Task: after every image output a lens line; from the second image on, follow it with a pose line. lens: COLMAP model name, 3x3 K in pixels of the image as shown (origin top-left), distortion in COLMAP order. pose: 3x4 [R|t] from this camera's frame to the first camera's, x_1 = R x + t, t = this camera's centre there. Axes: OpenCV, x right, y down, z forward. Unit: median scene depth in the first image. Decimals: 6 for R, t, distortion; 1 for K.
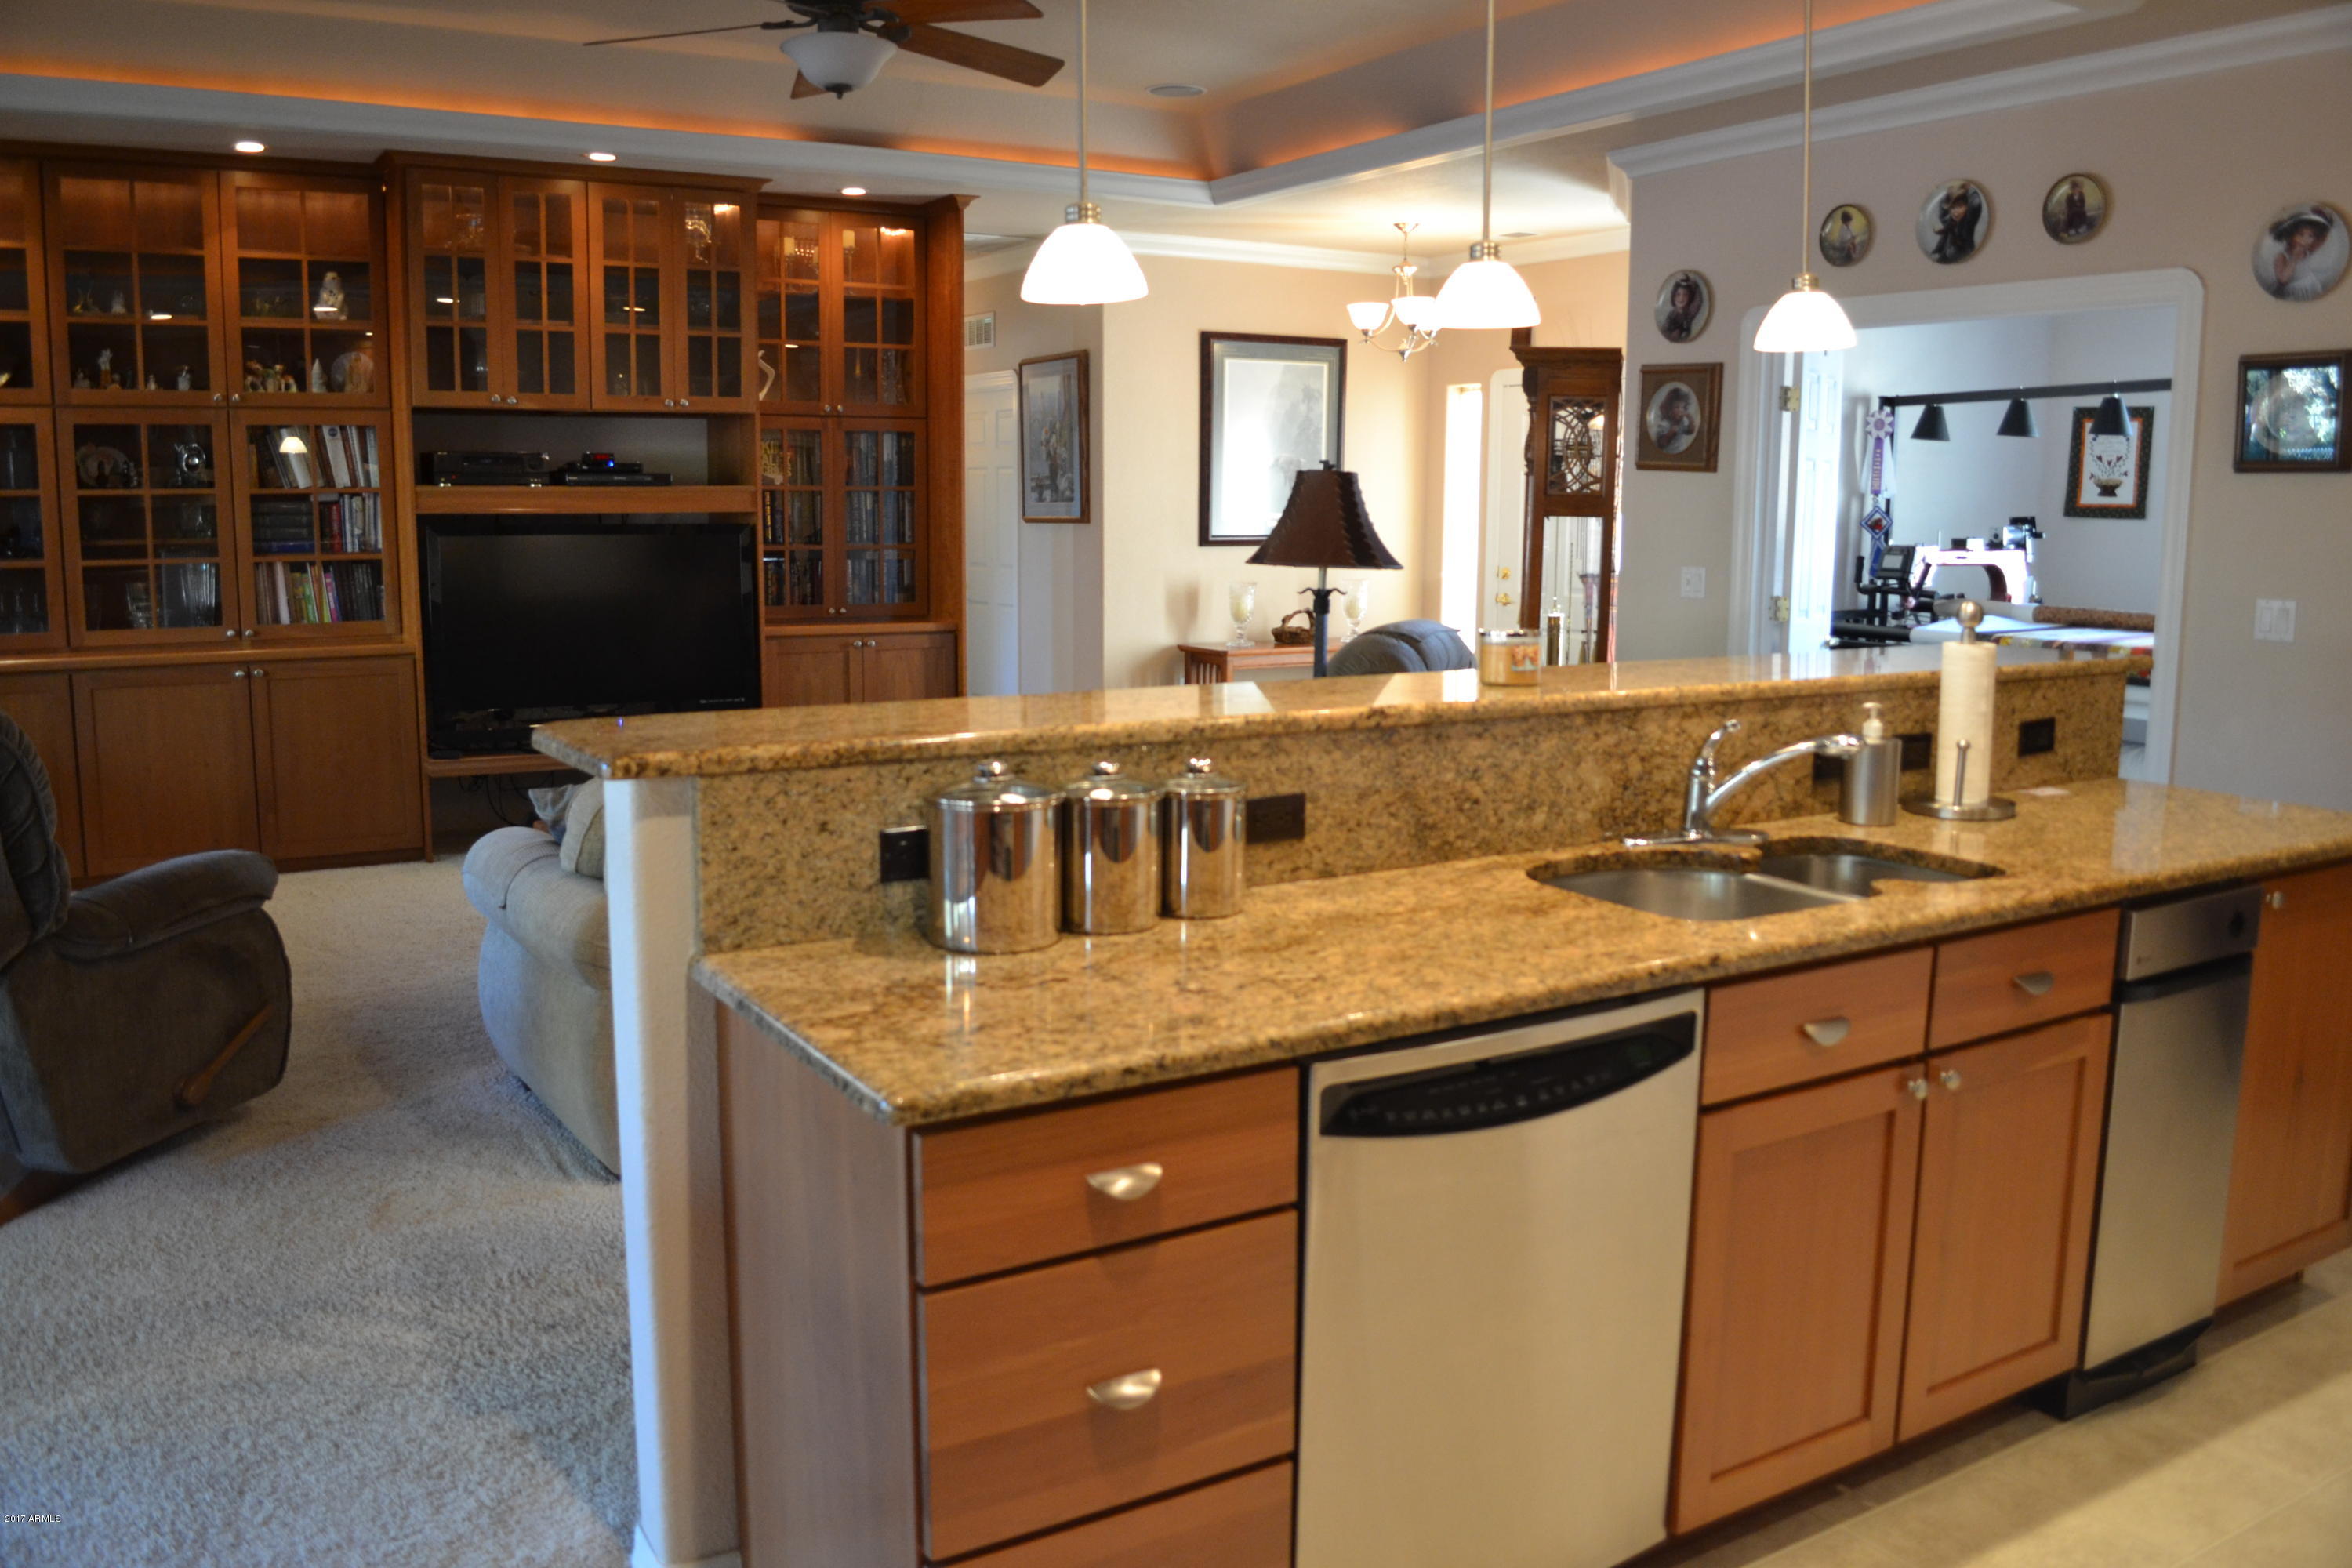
lens RADIAL K [[1931.7, 0, 1218.9], [0, 1931.7, 784.0], [0, 0, 1]] dist [-0.120473, 0.138616]
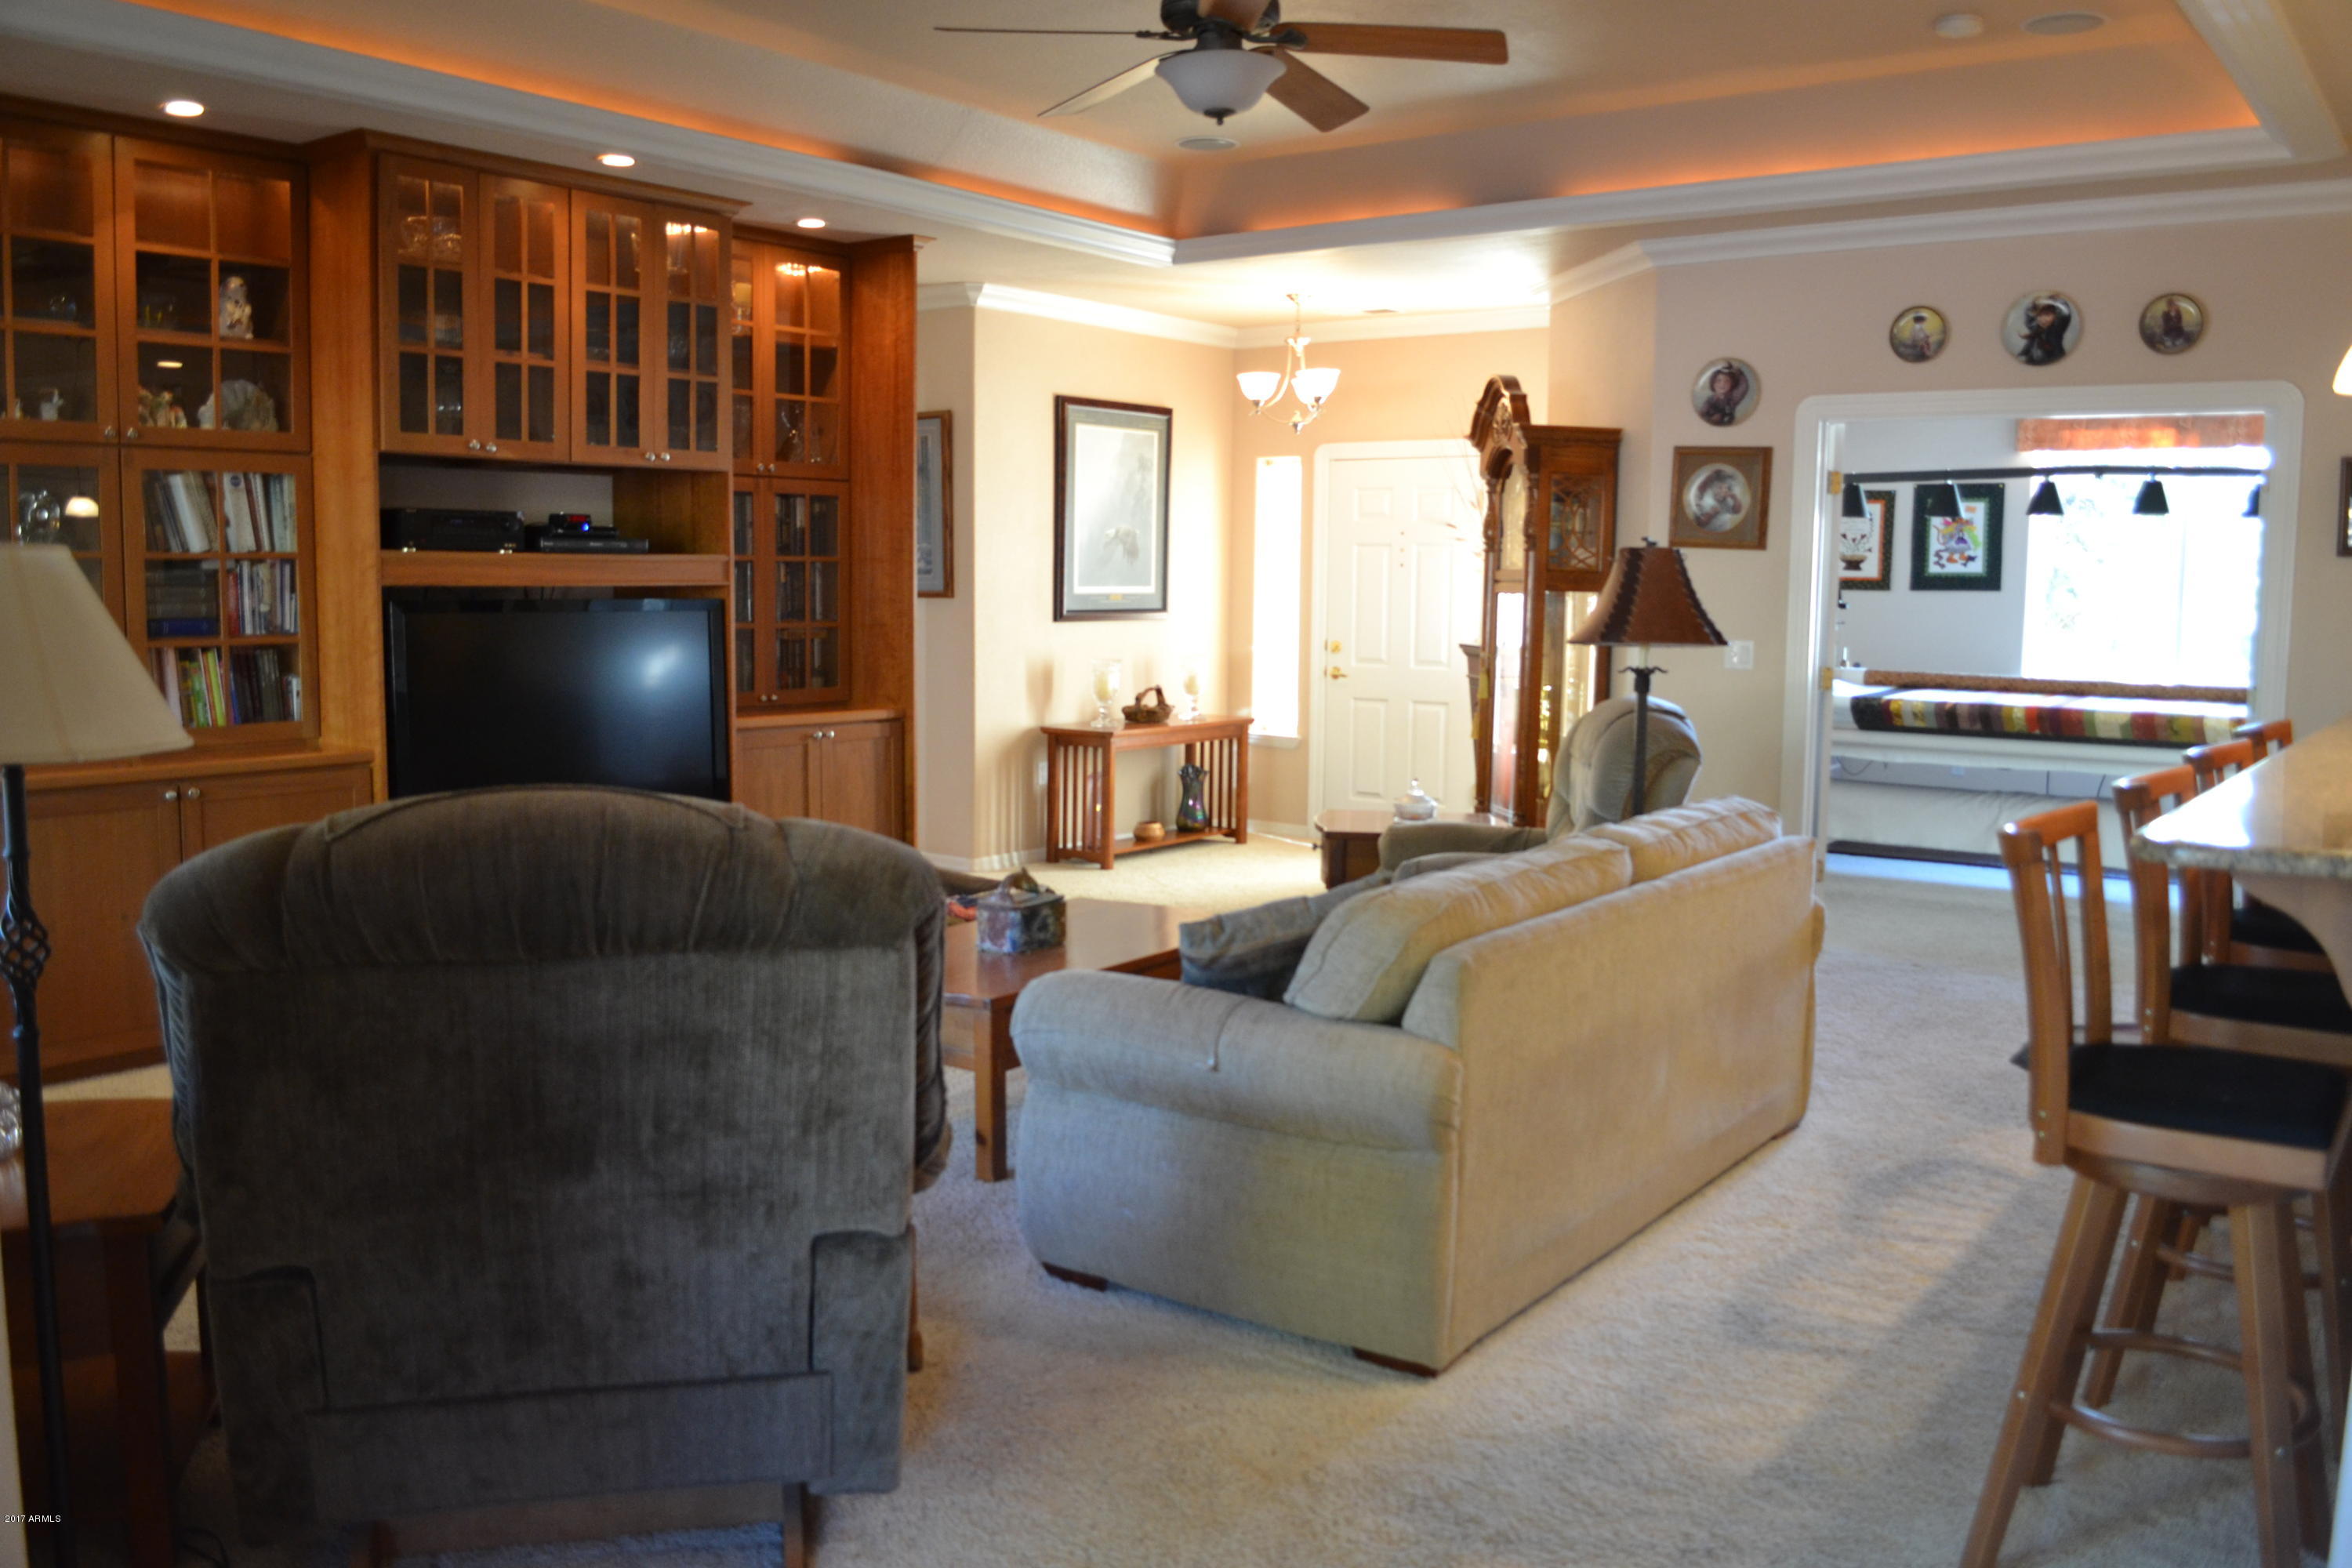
lens RADIAL K [[1931.7, 0, 1218.9], [0, 1931.7, 784.0], [0, 0, 1]] dist [-0.120473, 0.138616]
pose [[0.926083, -0.036996, 0.375501, -0.387624], [0.050262, 0.998408, -0.025589, -0.021066], [-0.373956, 0.042571, 0.926469, 0.132010]]
